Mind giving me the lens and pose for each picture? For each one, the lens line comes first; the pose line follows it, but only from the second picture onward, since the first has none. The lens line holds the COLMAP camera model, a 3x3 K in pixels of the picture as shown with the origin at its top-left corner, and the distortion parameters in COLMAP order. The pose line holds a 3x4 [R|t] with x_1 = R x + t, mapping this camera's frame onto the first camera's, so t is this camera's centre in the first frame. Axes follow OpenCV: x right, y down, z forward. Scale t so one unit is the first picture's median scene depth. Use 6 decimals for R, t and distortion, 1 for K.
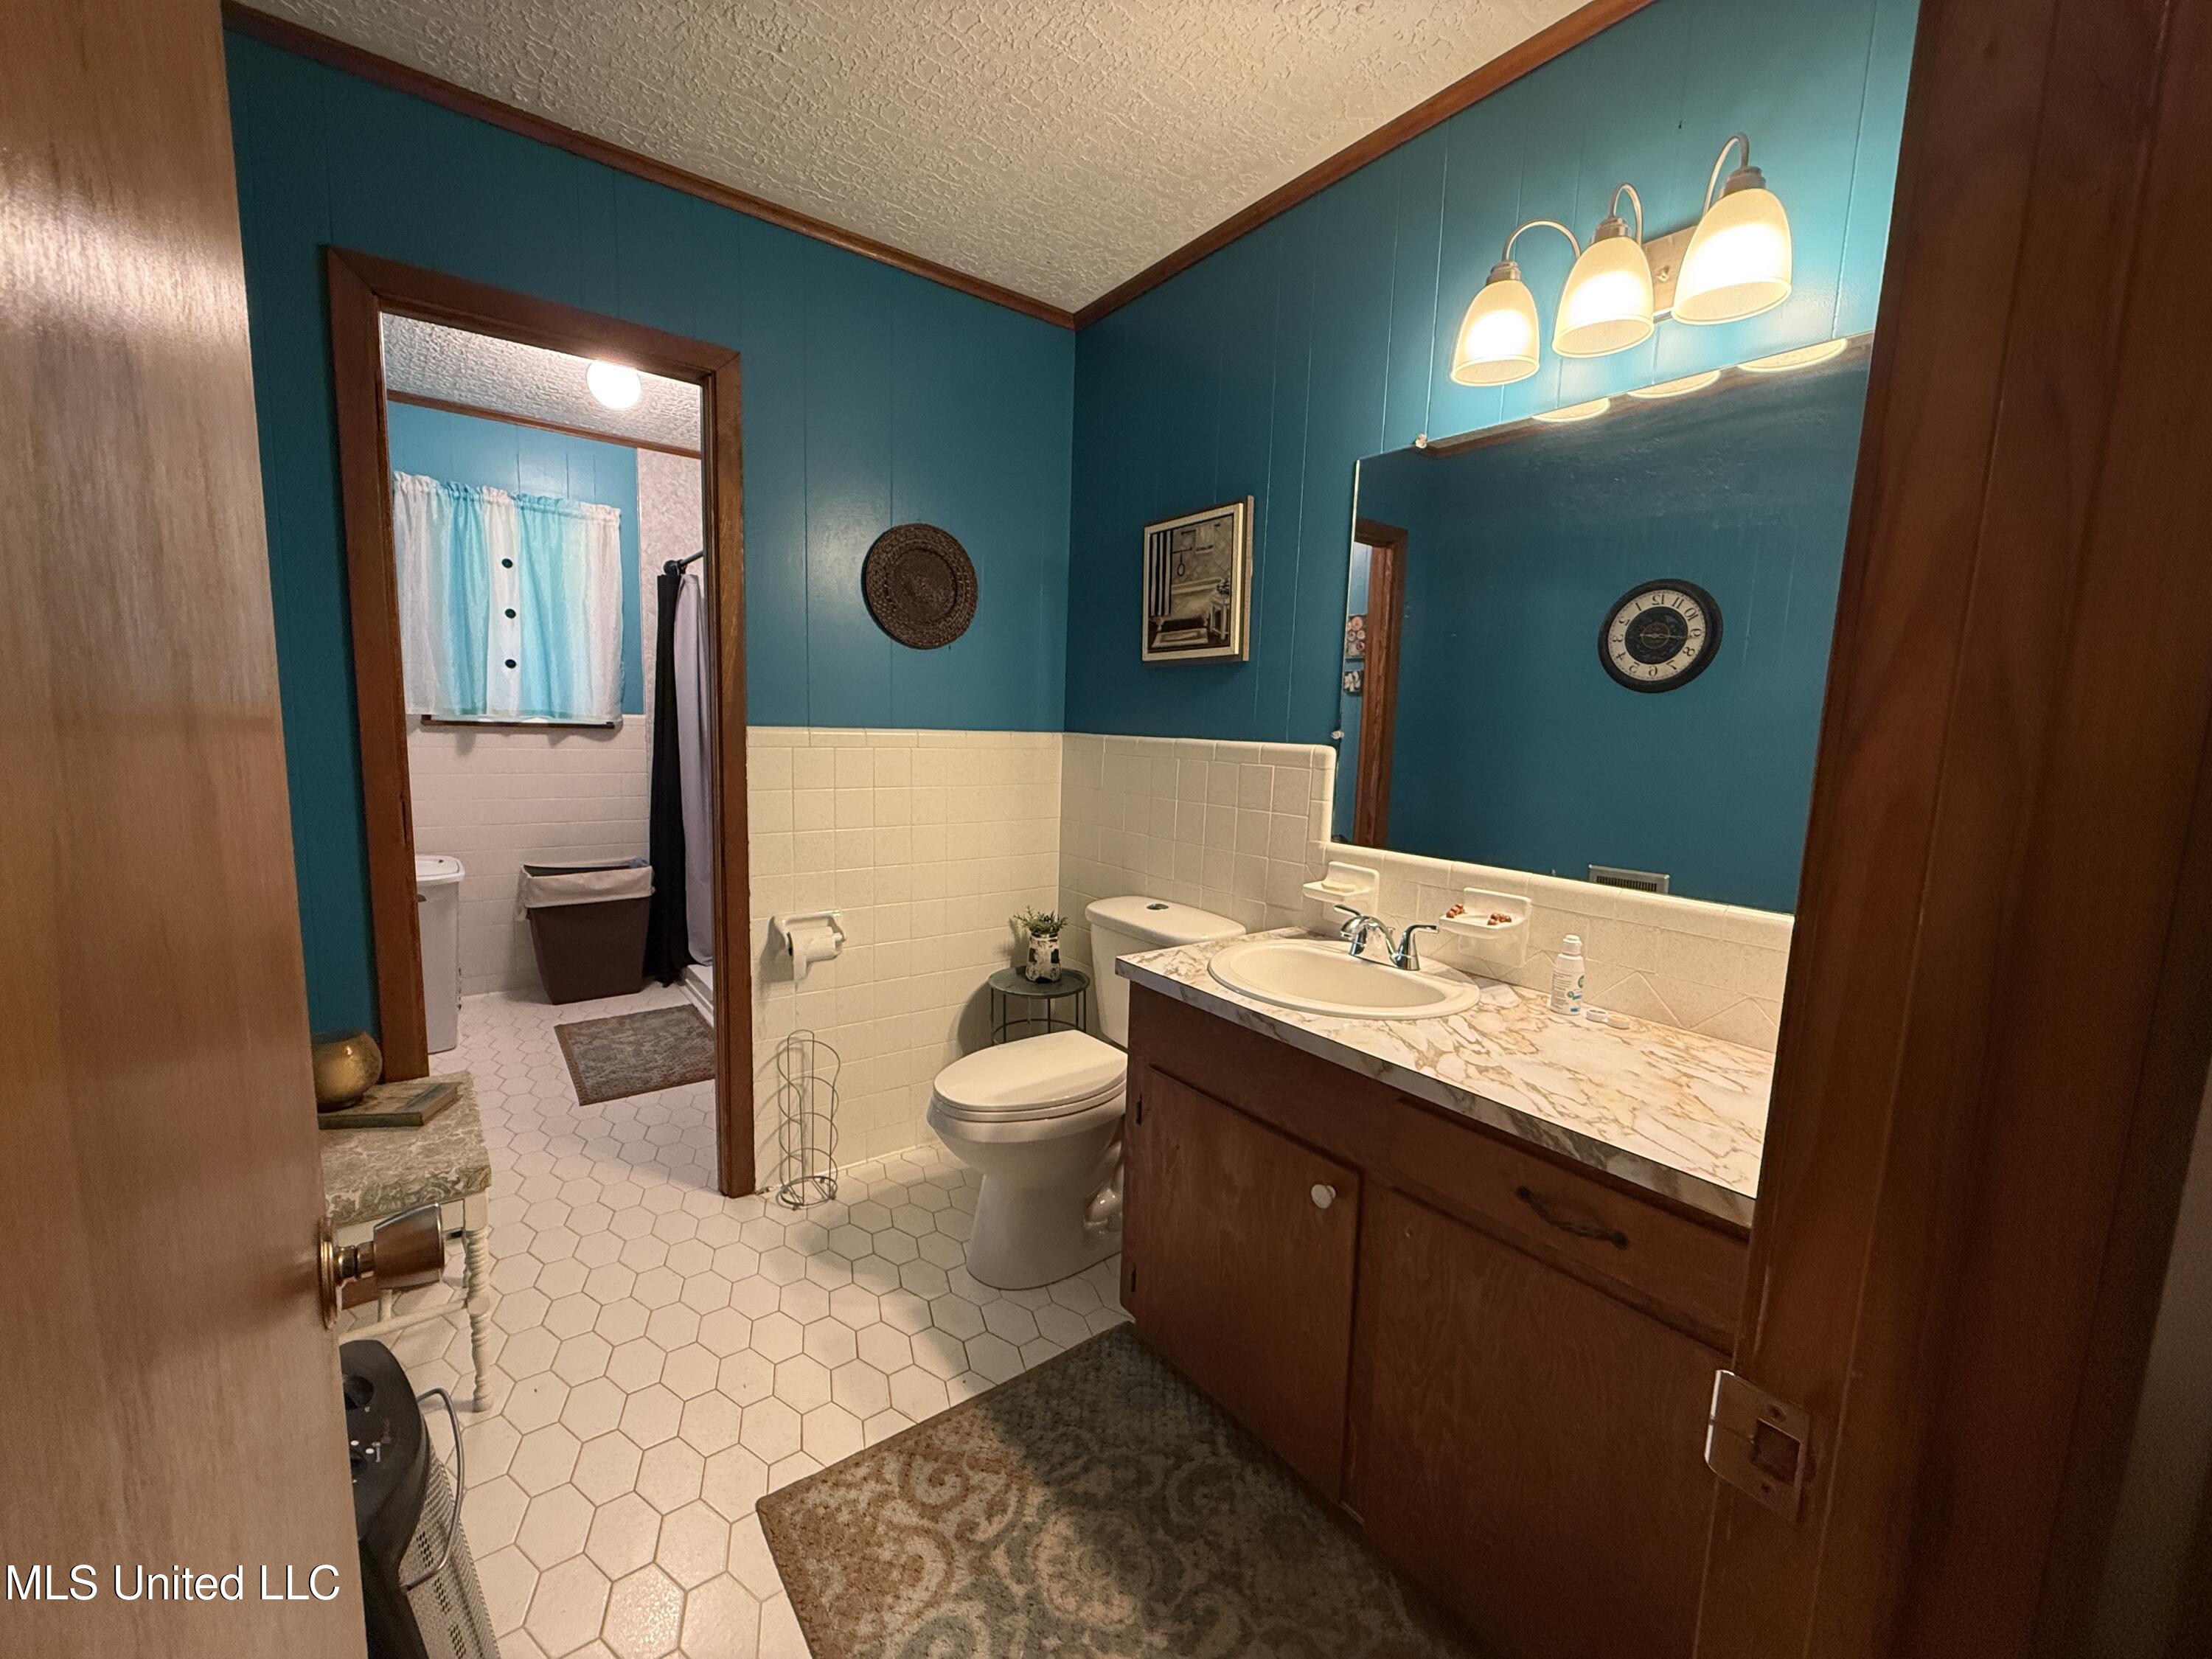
lens RADIAL K [[878.8, 0, 1100.7], [0, 878.8, 829.8], [0, 0, 1]] dist [0.000342, -0.000108]
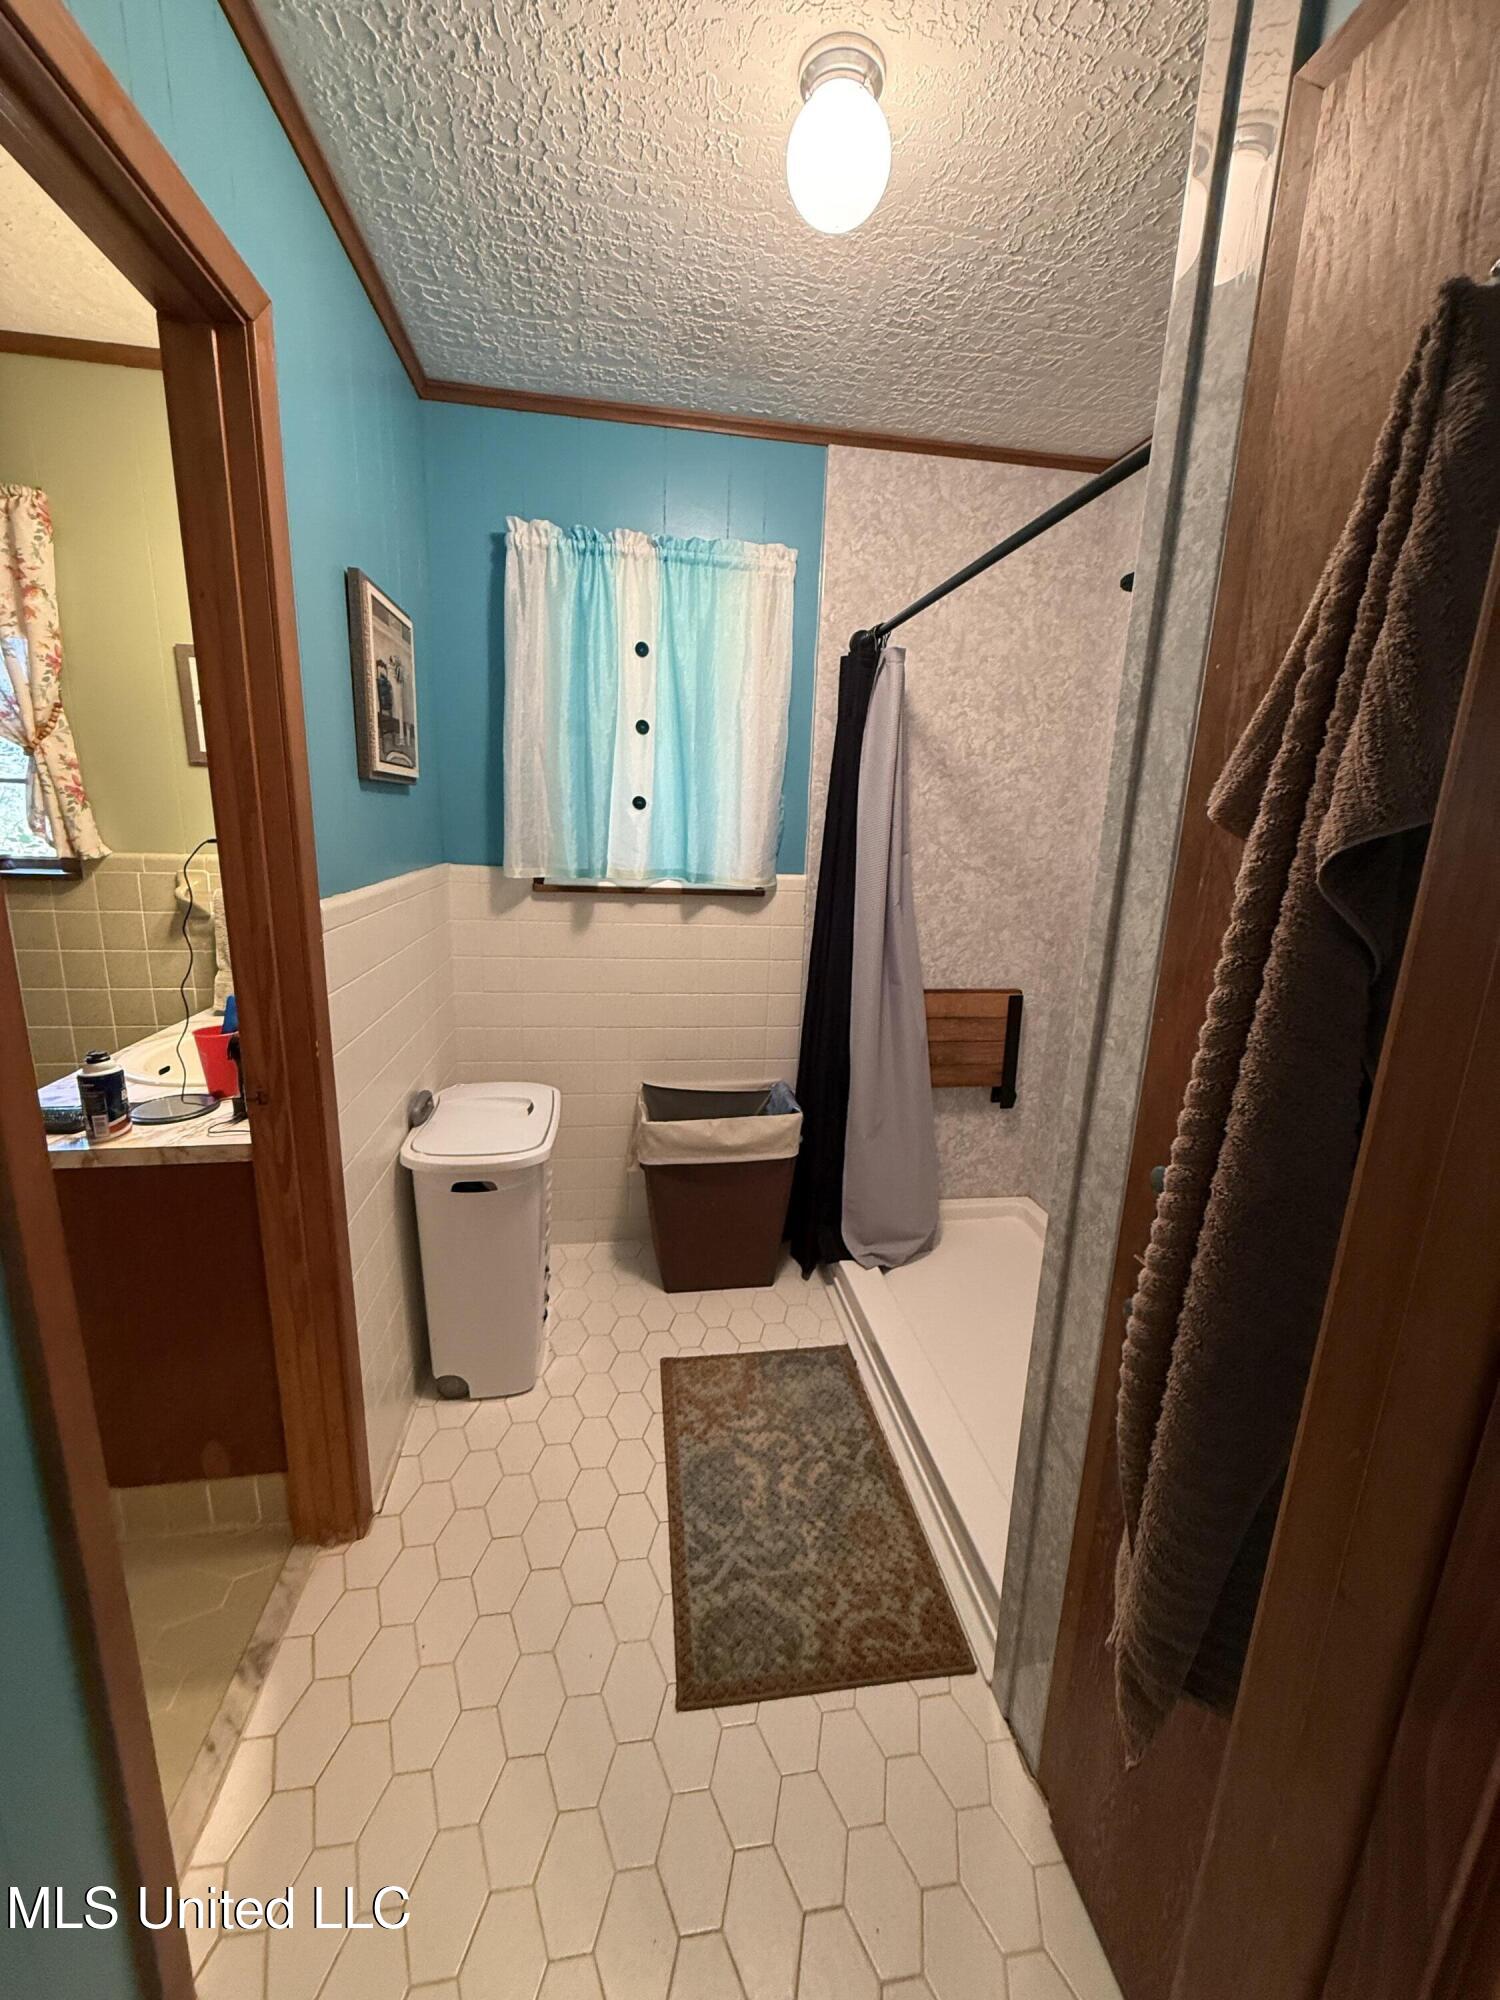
lens RADIAL K [[789.6, 0, 751.3], [0, 789.6, 994.6], [0, 0, 1]] dist [-0.000302, 0.000041]
pose [[0.881468, 0.104246, -0.460594, -0.295578], [-0.065383, 0.992878, 0.099589, -0.107535], [0.467695, -0.057670, 0.882006, 0.489784]]
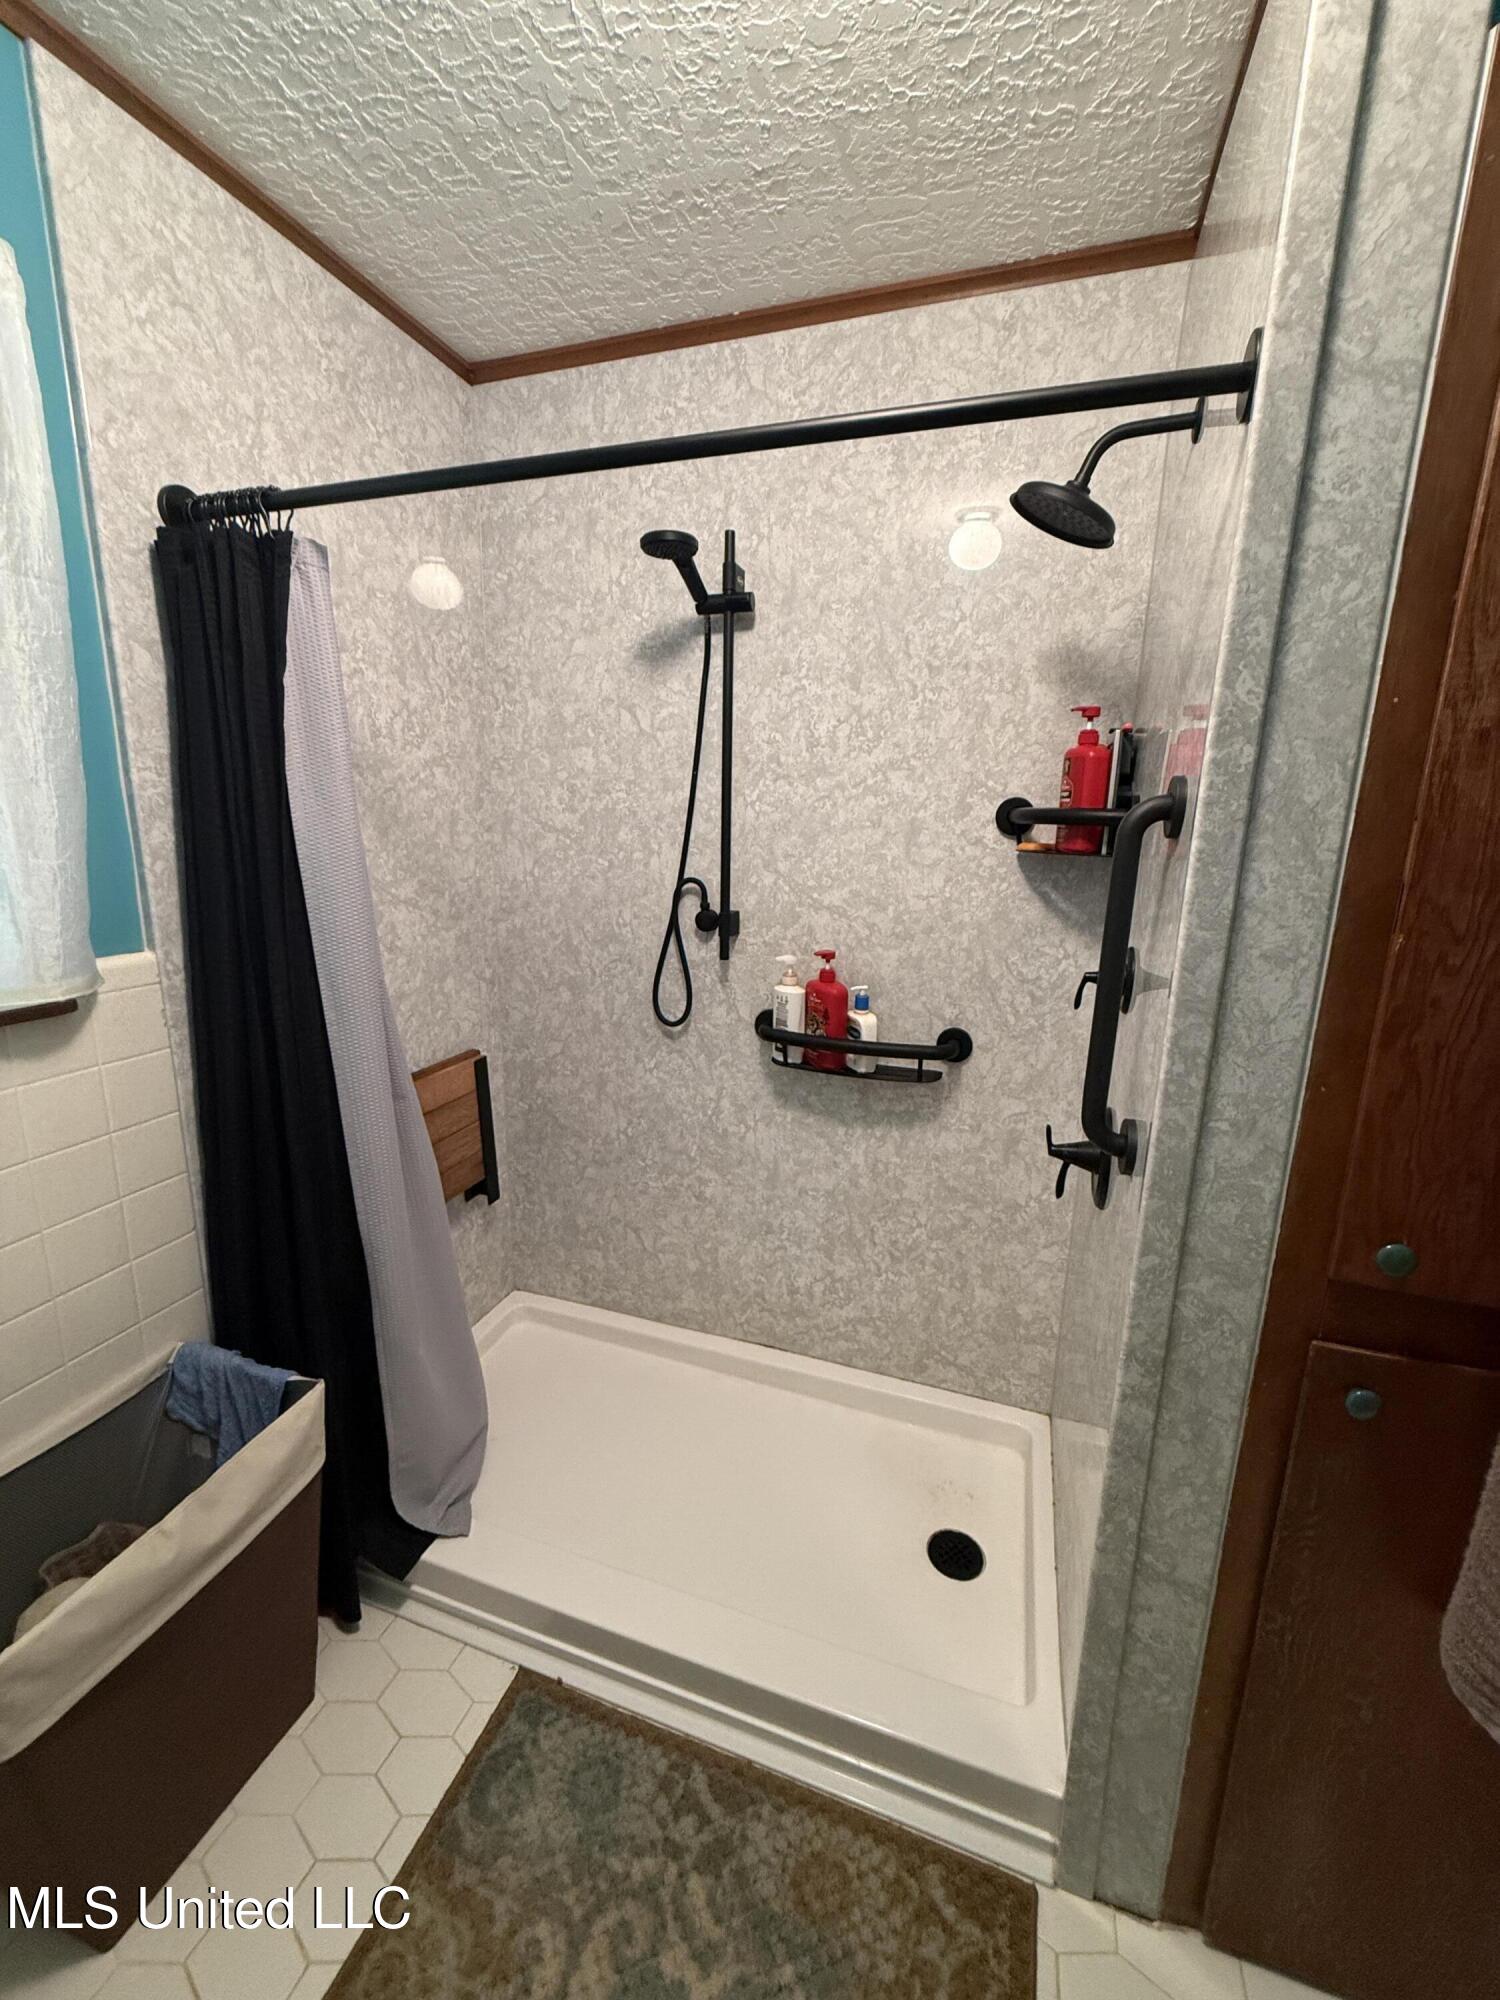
lens RADIAL K [[794.5, 0, 749.2], [0, 794.5, 993.5], [0, 0, 1]] dist [0.000342, -0.000108]
pose [[0.828067, -0.134556, 0.544243, -0.547081], [0.075905, 0.988740, 0.128962, -0.151148], [-0.555467, -0.065478, 0.828957, 0.673816]]
